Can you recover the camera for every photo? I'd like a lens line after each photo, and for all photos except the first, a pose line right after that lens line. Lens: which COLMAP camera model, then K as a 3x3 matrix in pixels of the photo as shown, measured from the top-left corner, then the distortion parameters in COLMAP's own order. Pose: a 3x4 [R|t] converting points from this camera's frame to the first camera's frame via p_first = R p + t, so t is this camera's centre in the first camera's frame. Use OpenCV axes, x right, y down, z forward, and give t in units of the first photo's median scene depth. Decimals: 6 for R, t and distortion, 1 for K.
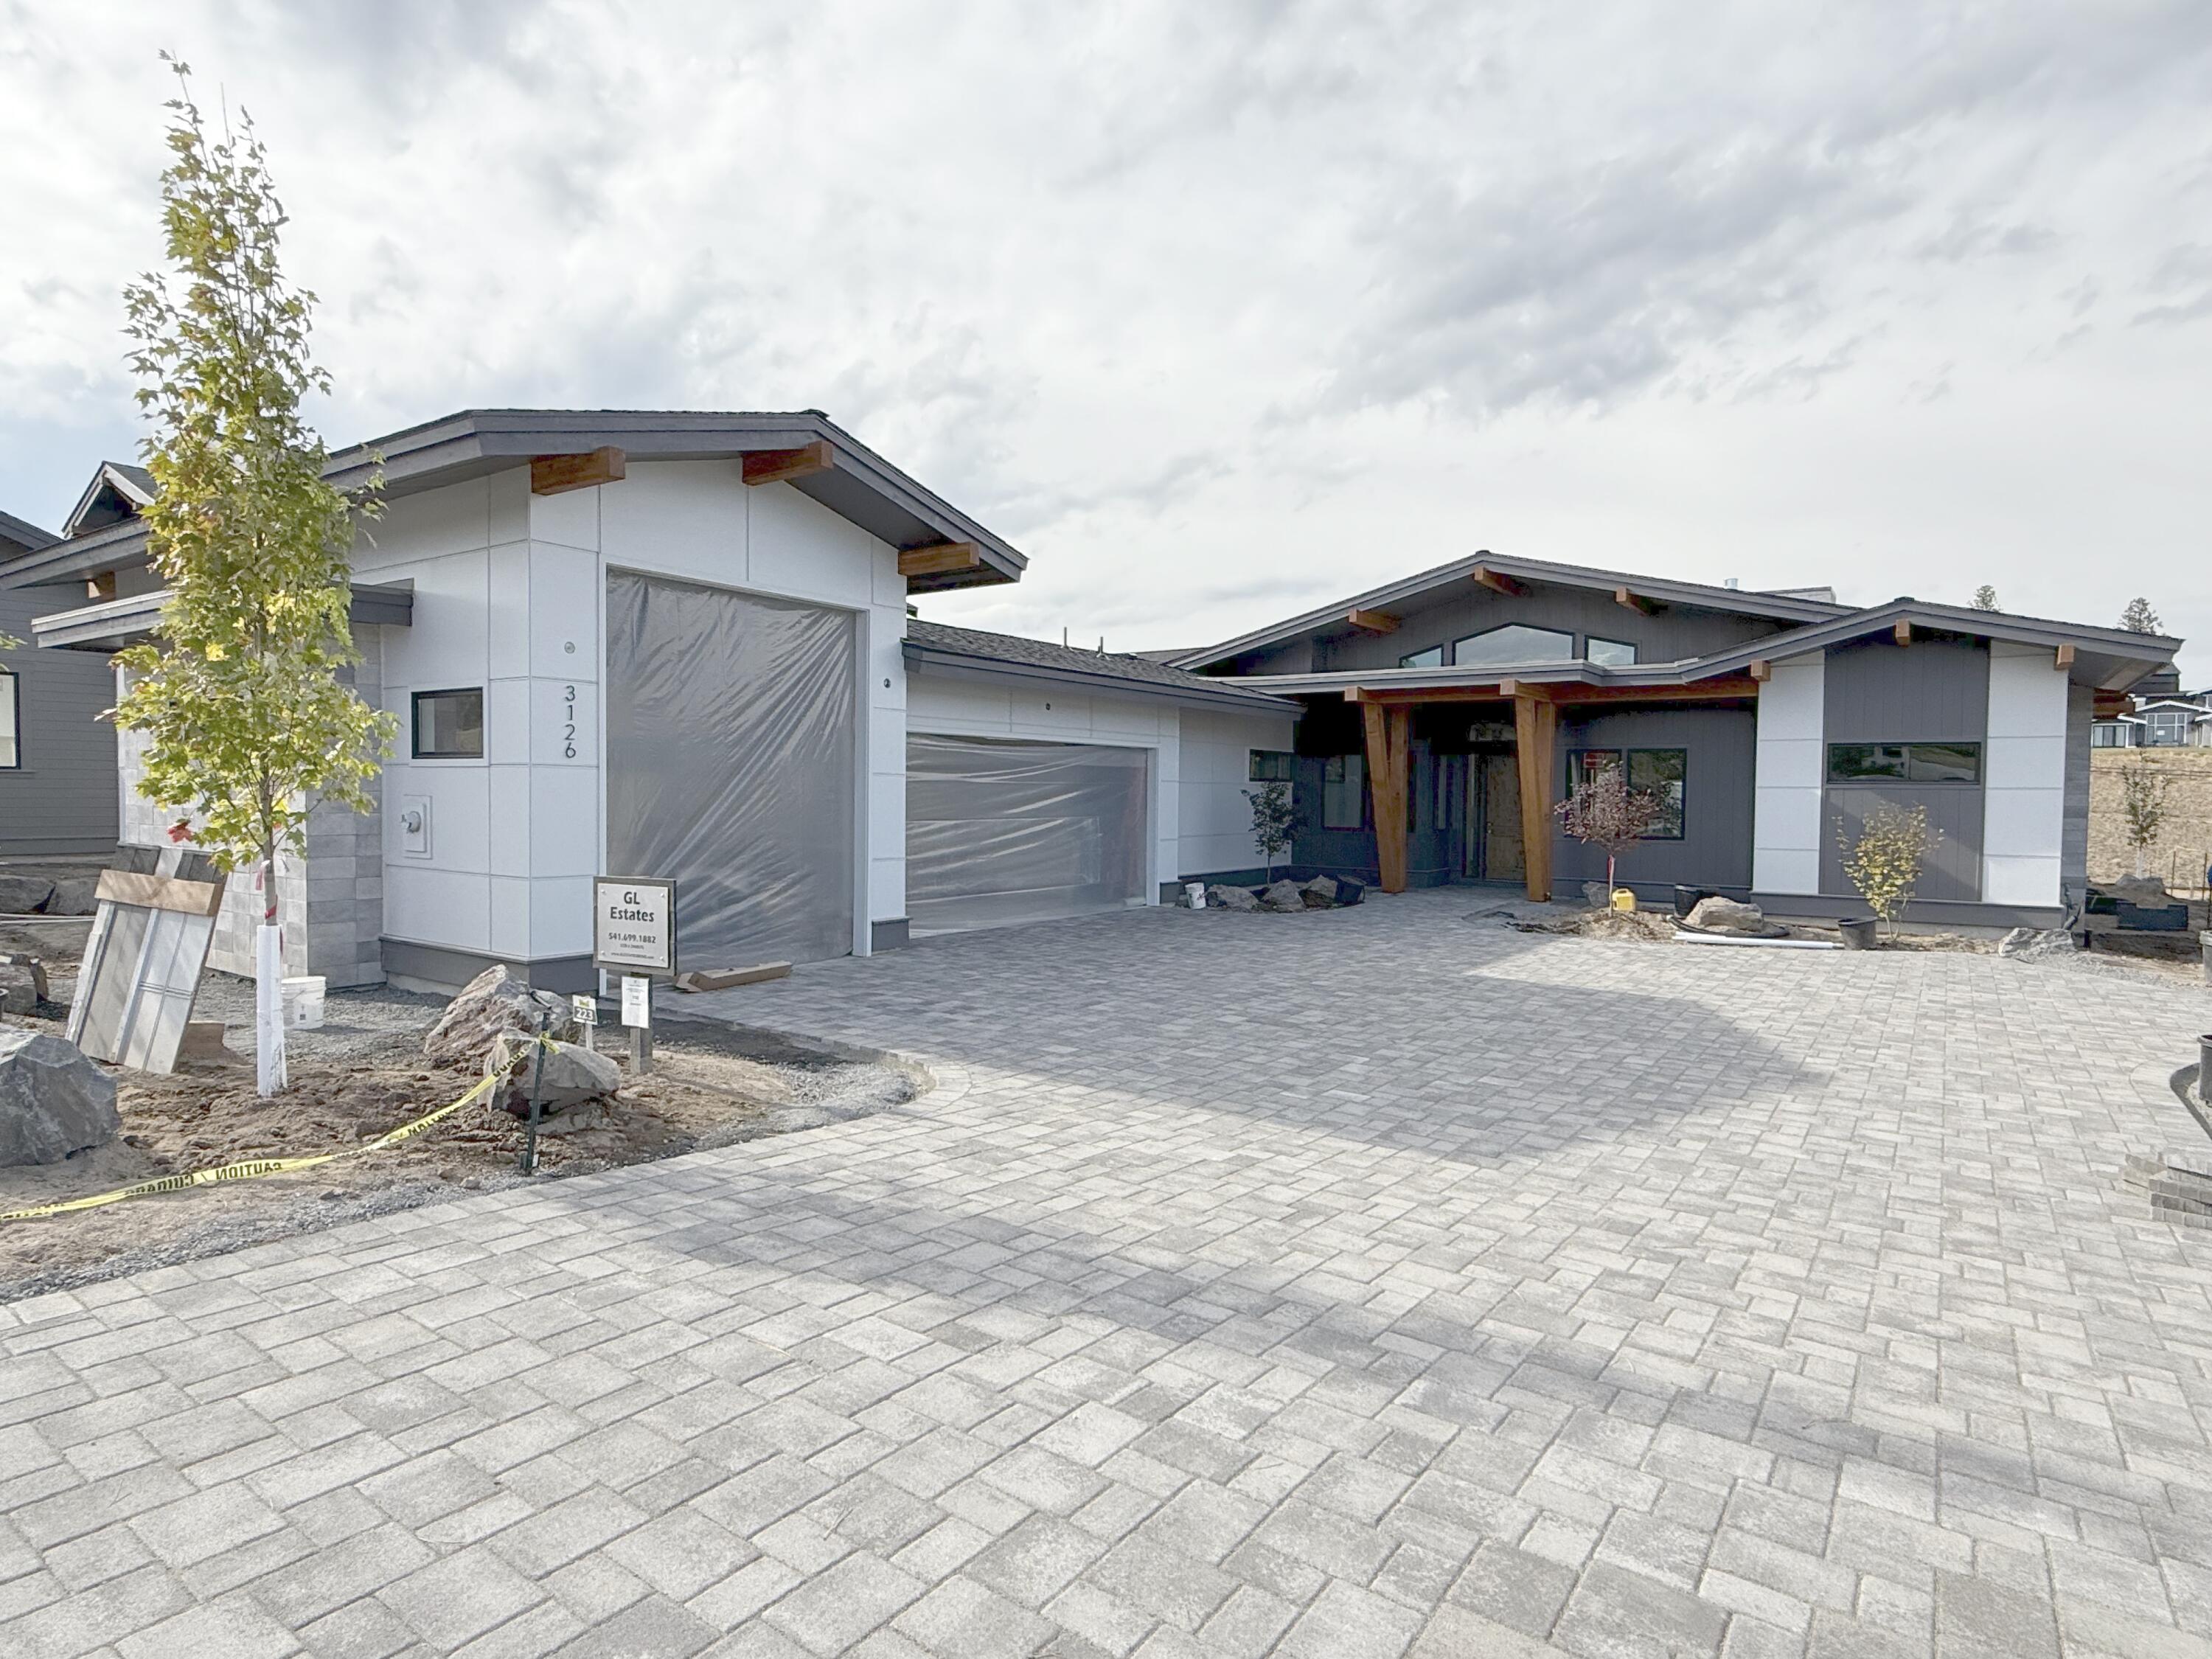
lens RADIAL K [[1237.6, 0, 1106.0], [0, 1237.6, 829.5], [0, 0, 1]] dist [-0.000643, -0.000060]
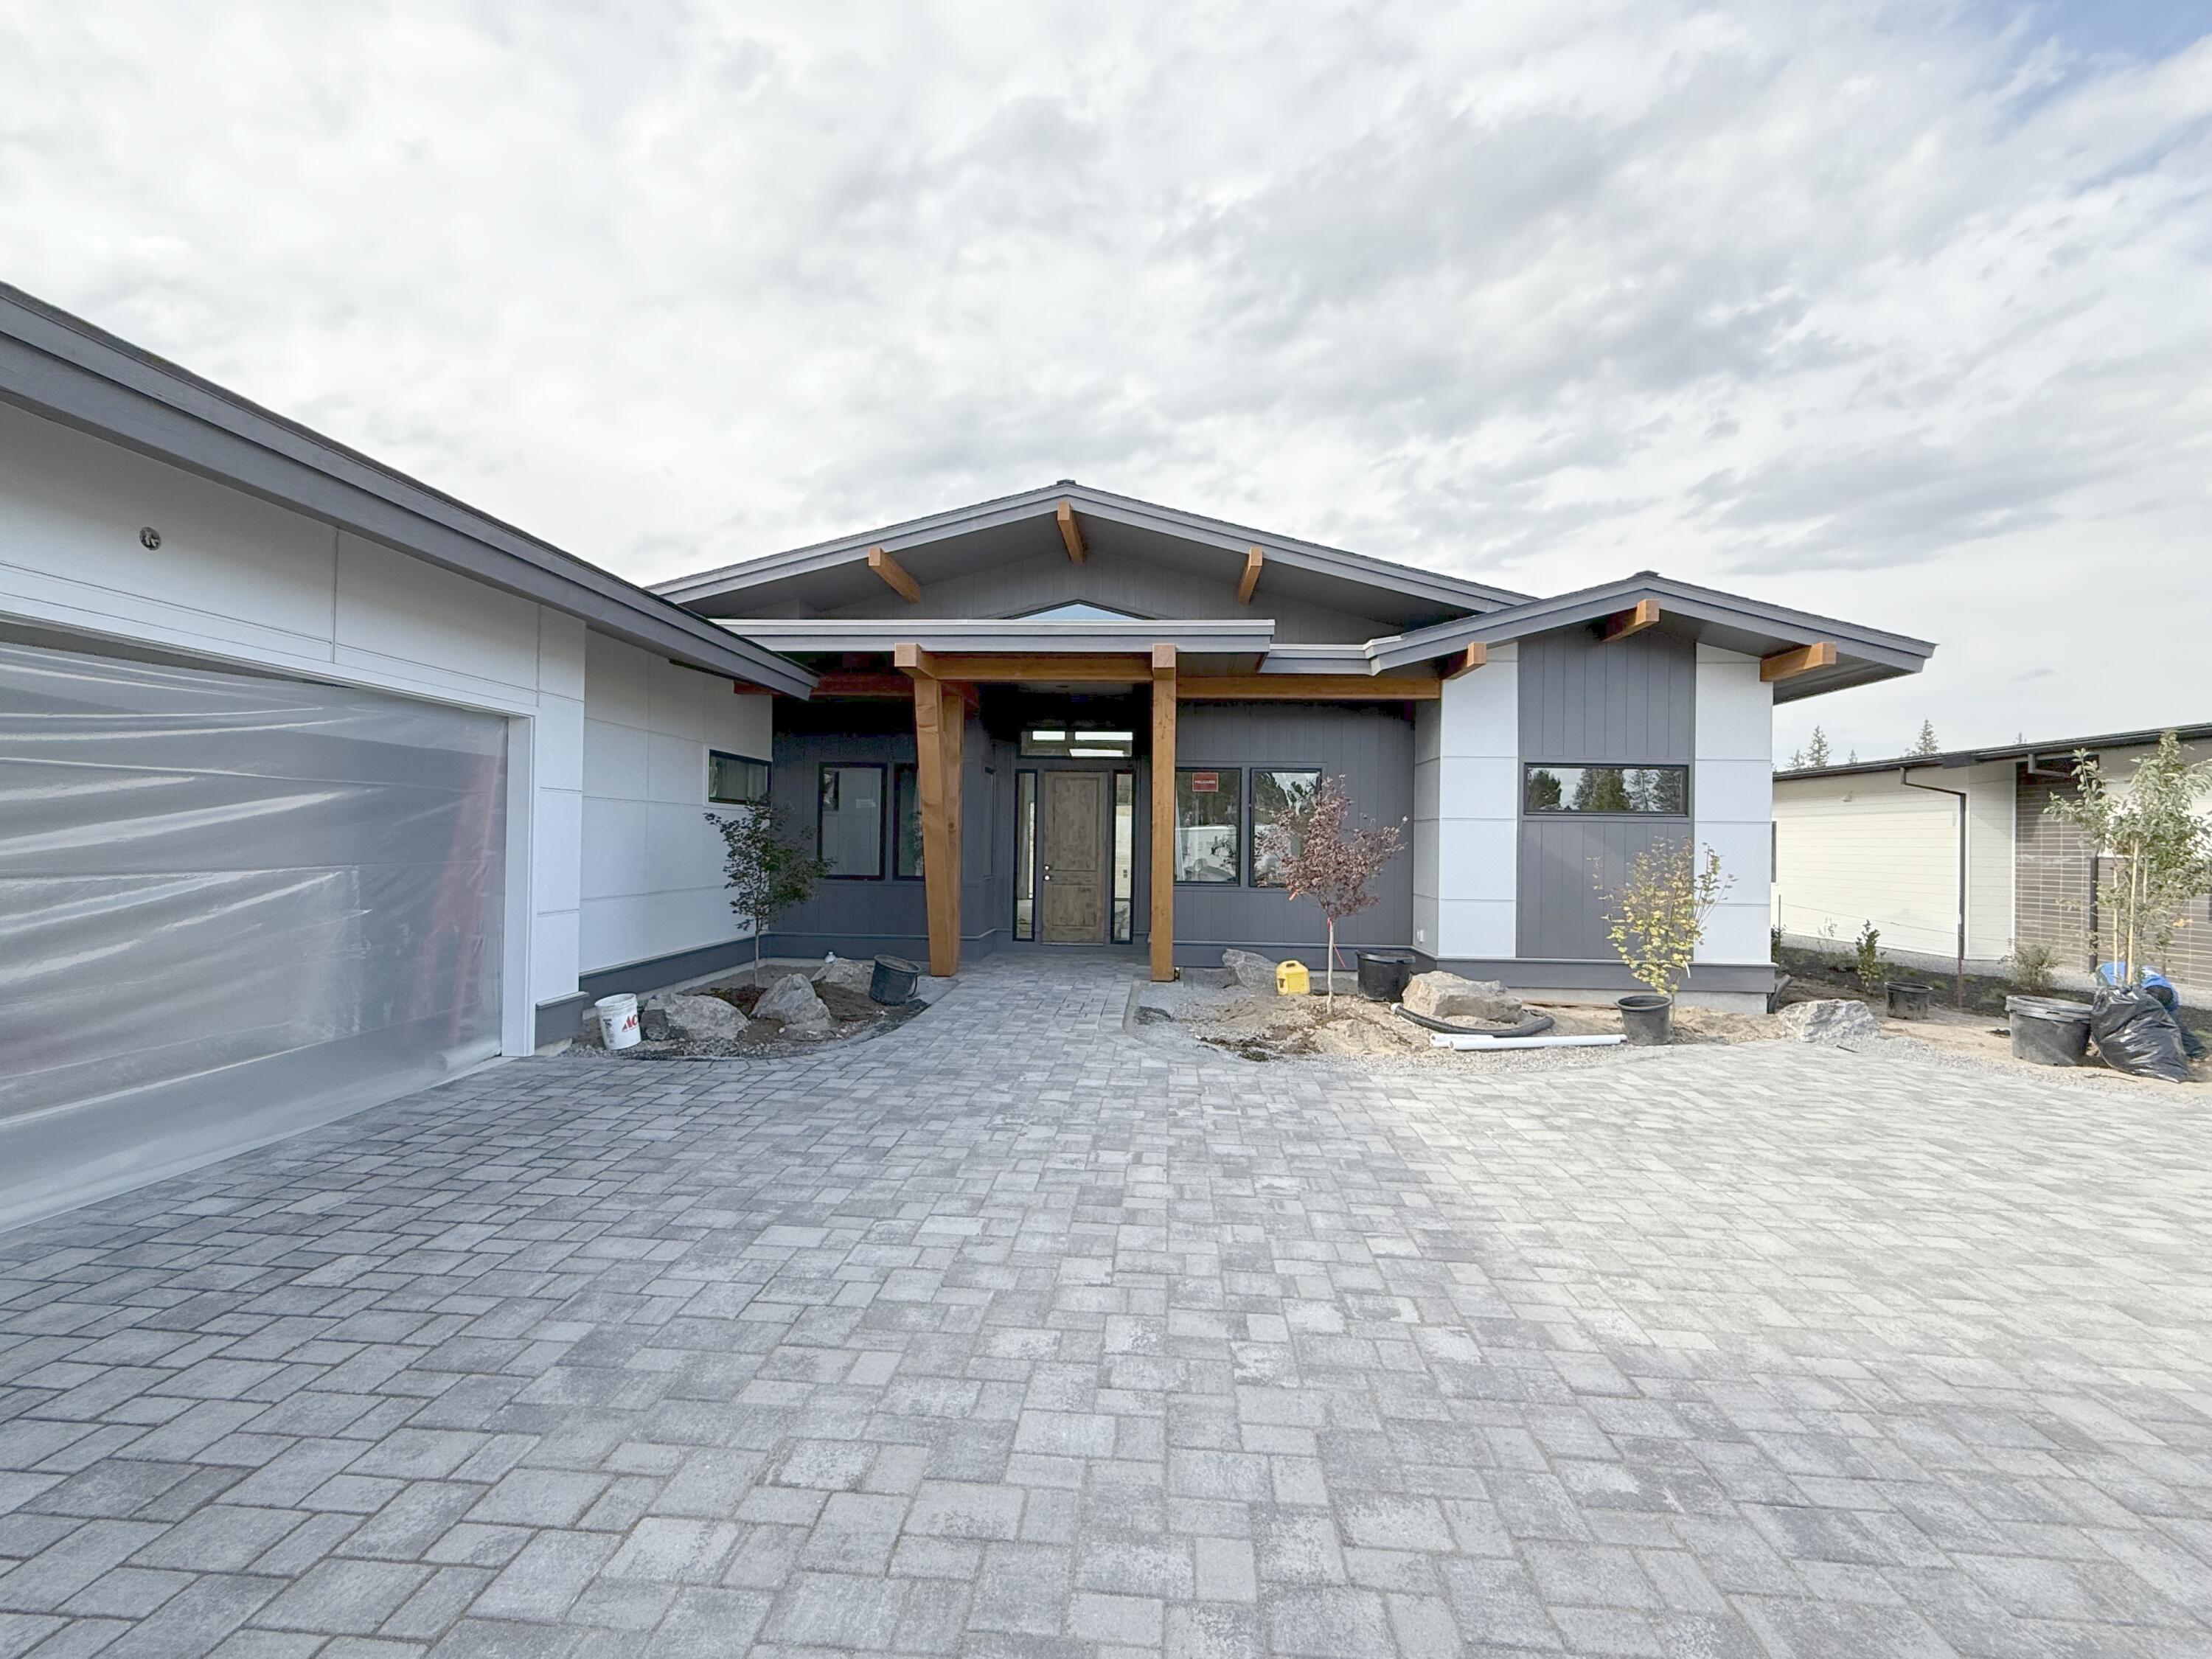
lens RADIAL K [[1022.4, 0, 1106.0], [0, 1022.4, 829.5], [0, 0, 1]] dist [0.014691, -0.000079]
pose [[0.854043, 0.008970, 0.520124, 0.024614], [0.009931, 0.999388, -0.033542, -0.008157], [-0.520107, 0.033812, 0.853432, 0.546188]]
